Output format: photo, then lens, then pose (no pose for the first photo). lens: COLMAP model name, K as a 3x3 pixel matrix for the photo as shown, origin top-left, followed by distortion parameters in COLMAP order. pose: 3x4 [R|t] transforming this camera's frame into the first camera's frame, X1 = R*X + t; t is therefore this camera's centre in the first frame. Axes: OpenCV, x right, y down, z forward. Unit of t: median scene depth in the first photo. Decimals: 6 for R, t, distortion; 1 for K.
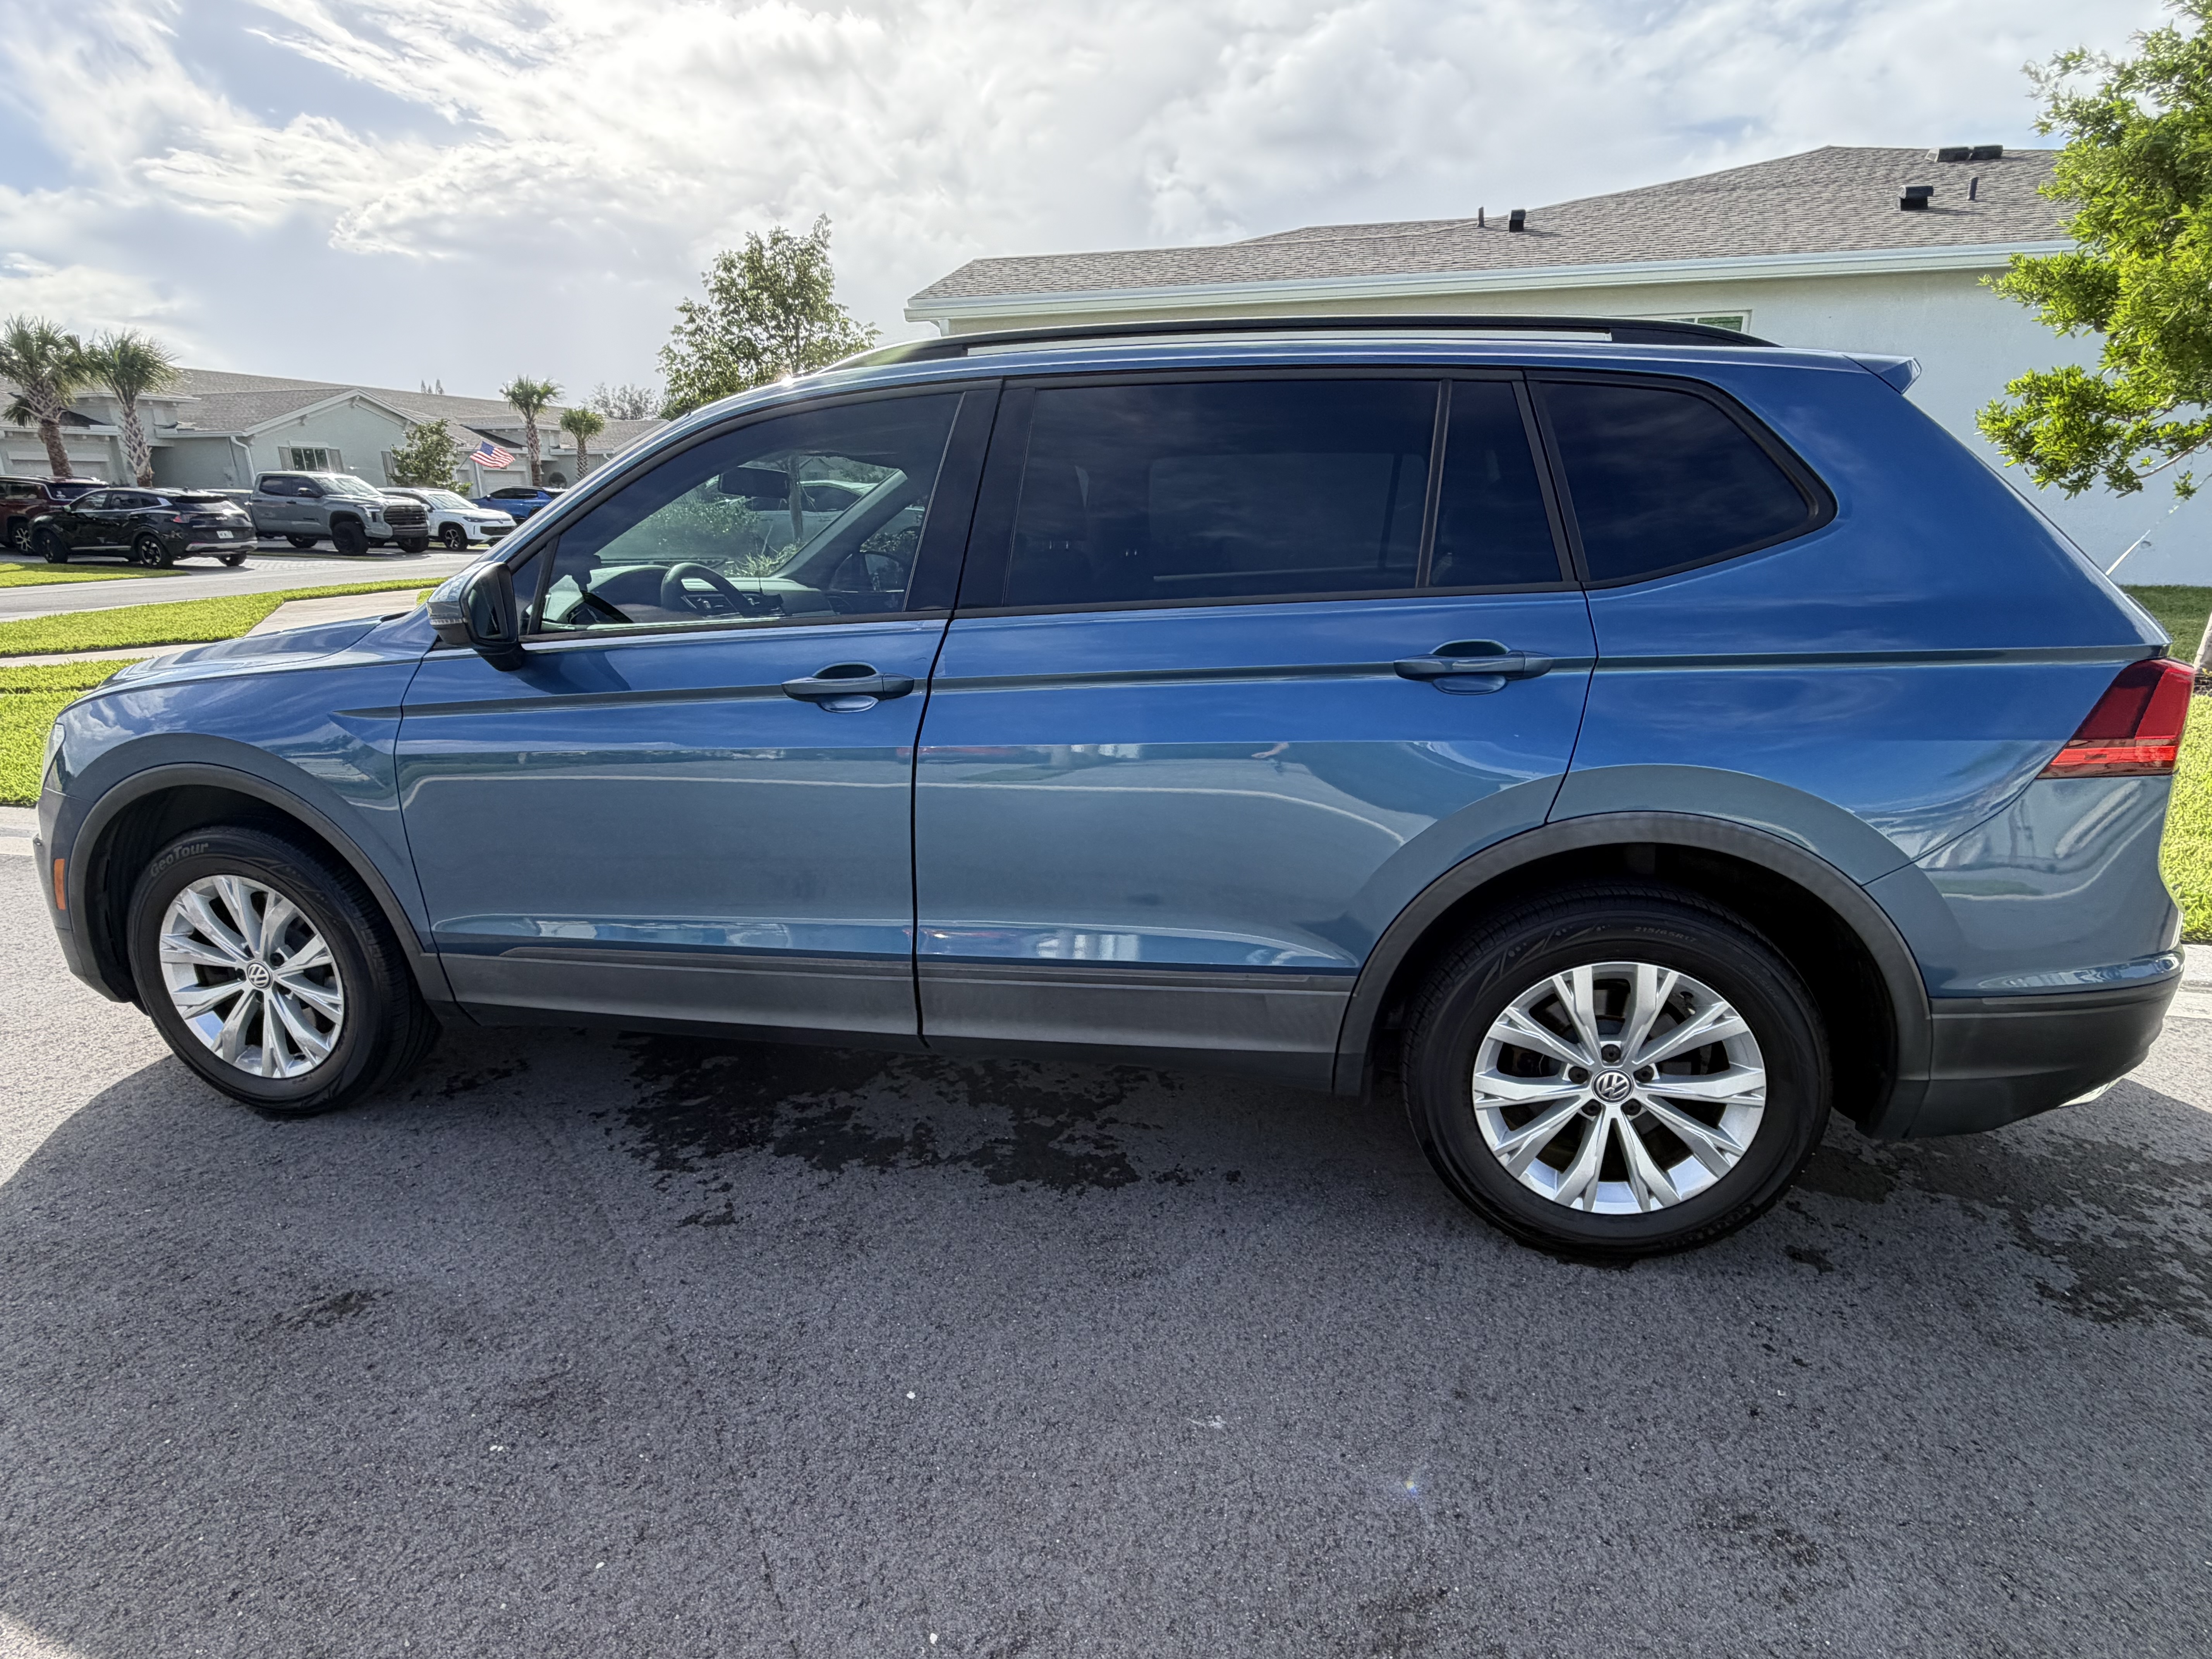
lens RADIAL K [[1094.6, 0, 1106.0], [0, 1094.6, 842.0], [0, 0, 1]] dist [-0.000259, -0.000374]
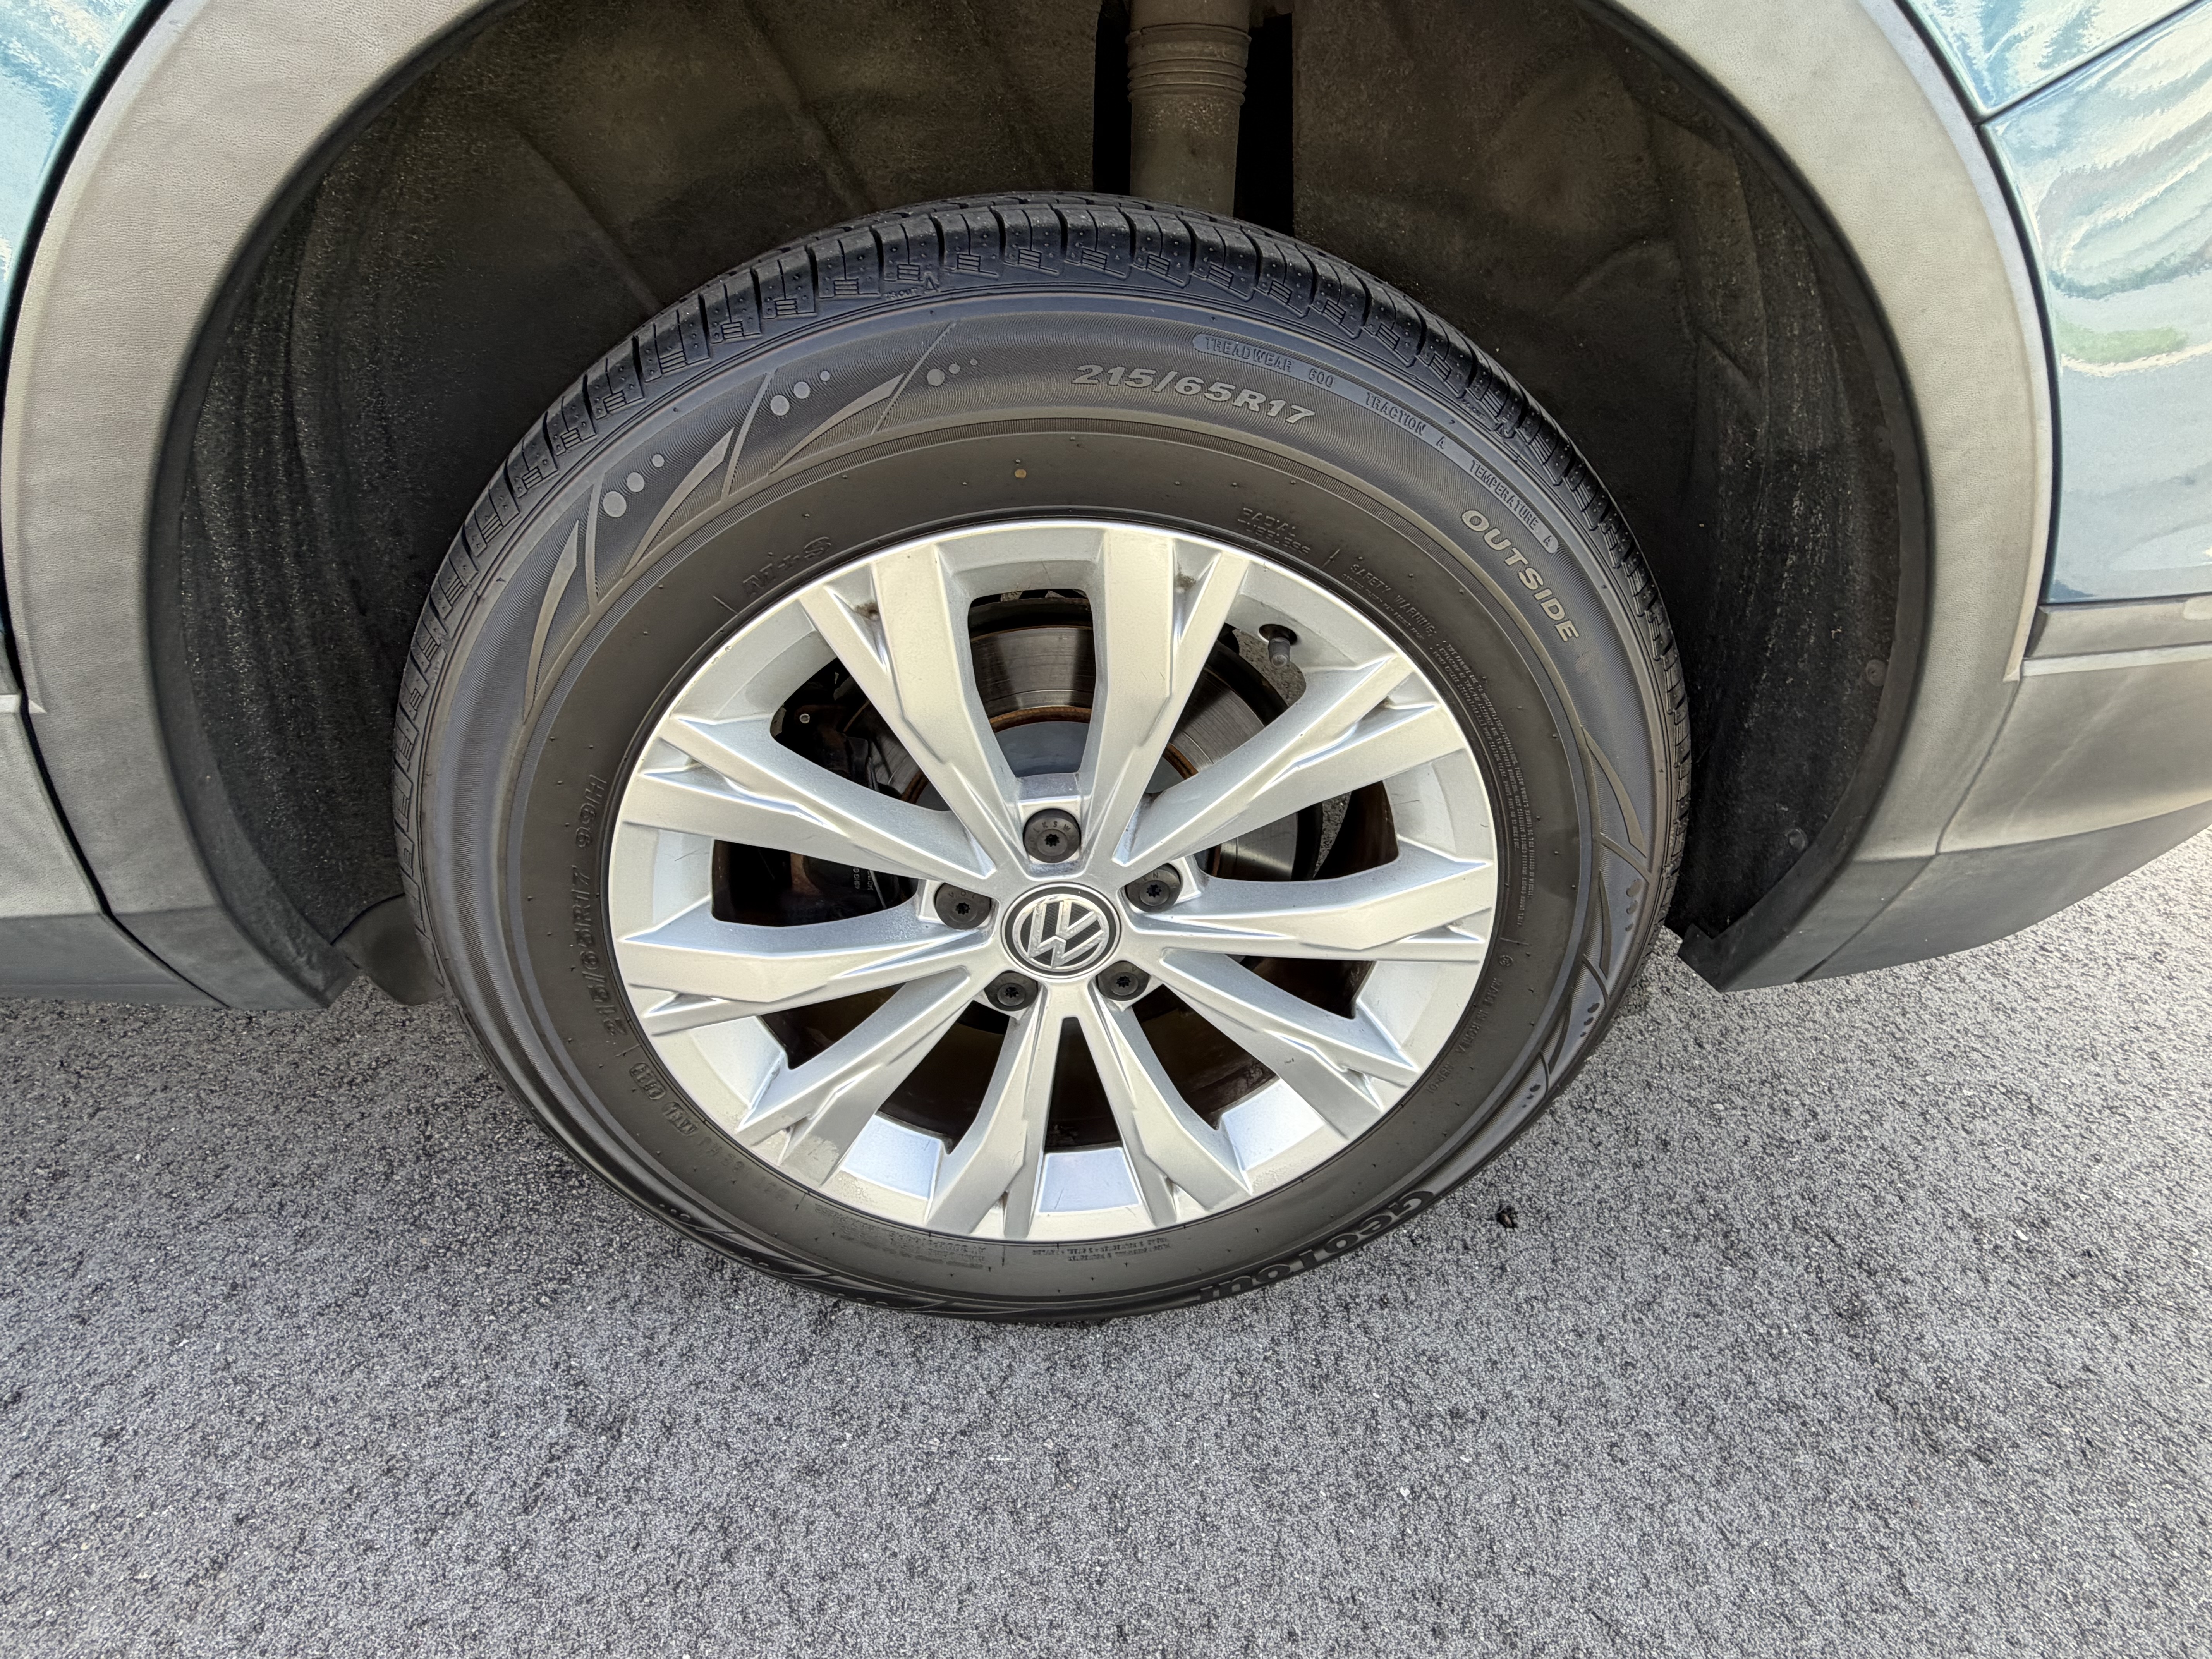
lens RADIAL K [[1107.4, 0, 1084.5], [0, 1107.4, 826.4], [0, 0, 1]] dist [0.001246, -0.000980]
pose [[0.969129, -0.094049, 0.227911, 0.407262], [0.018554, 0.949585, 0.312960, 0.094738], [-0.245855, -0.299070, 0.922015, 0.724323]]
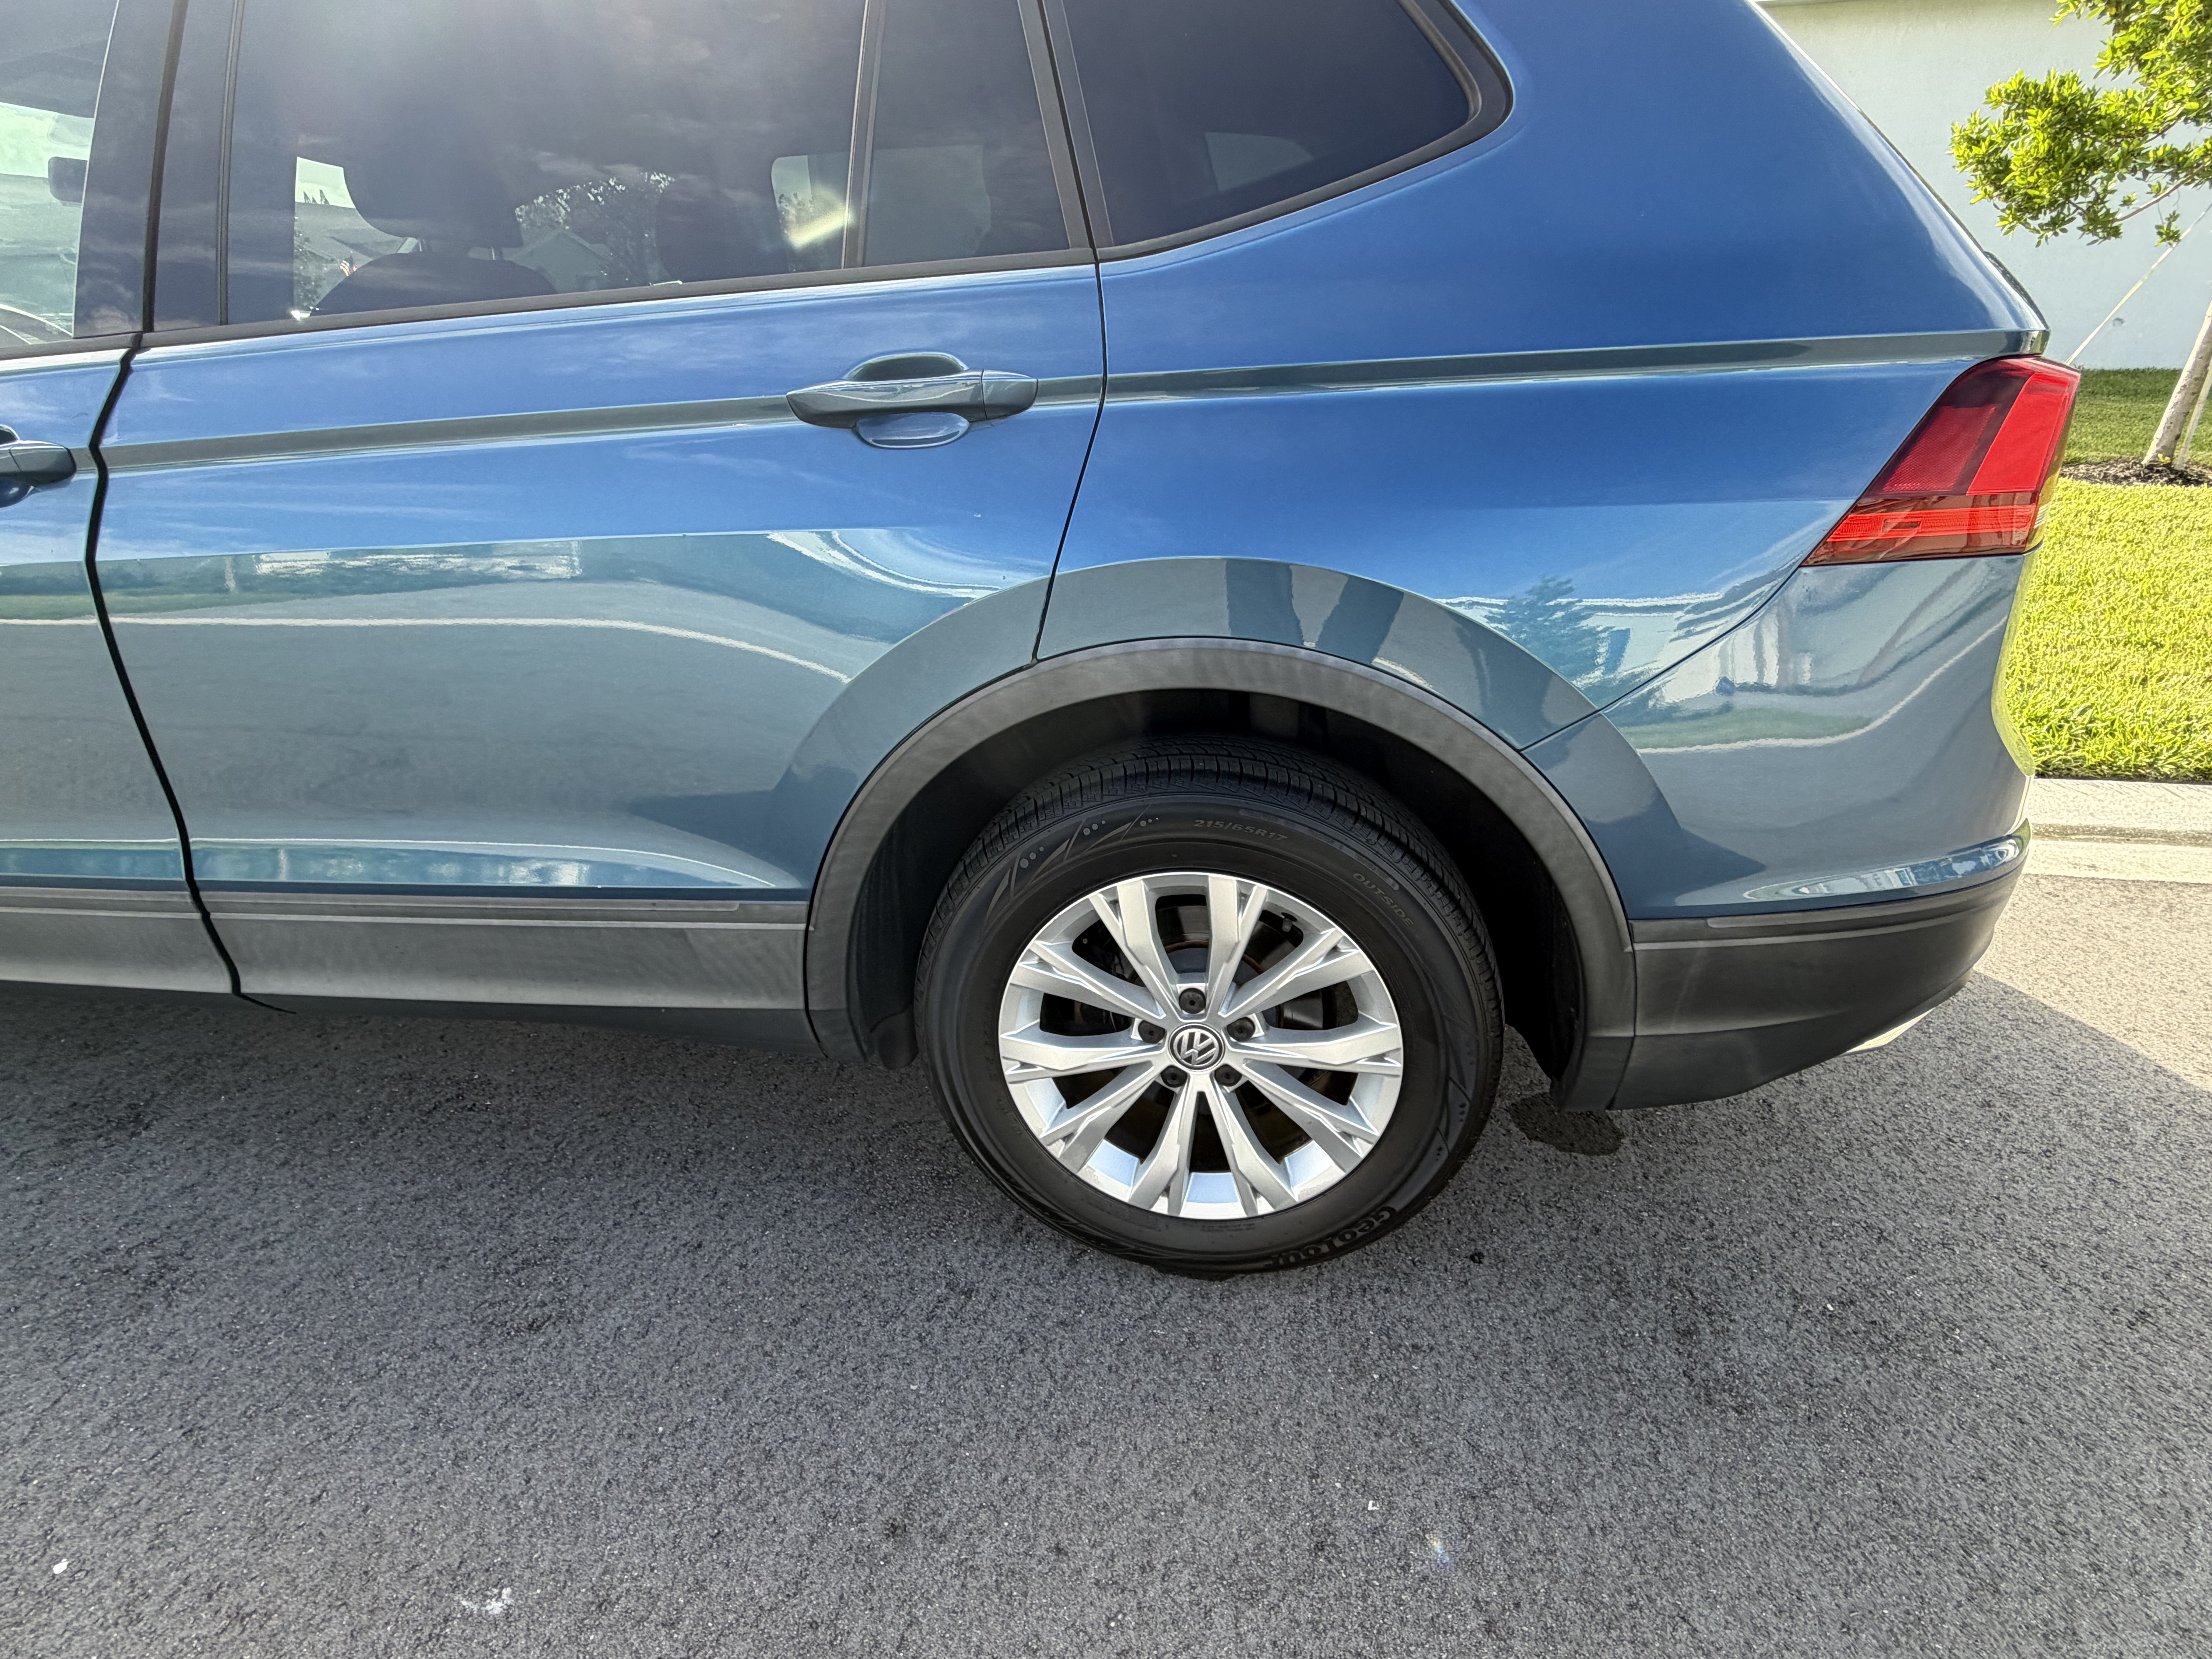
lens RADIAL K [[1100.3, 0, 1101.3], [0, 1100.3, 833.9], [0, 0, 1]] dist [0.000668, -0.000453]
pose [[0.999208, -0.029722, 0.026458, 0.398050], [0.025723, 0.989762, 0.140390, -0.006077], [-0.030360, -0.139599, 0.989743, 0.350383]]
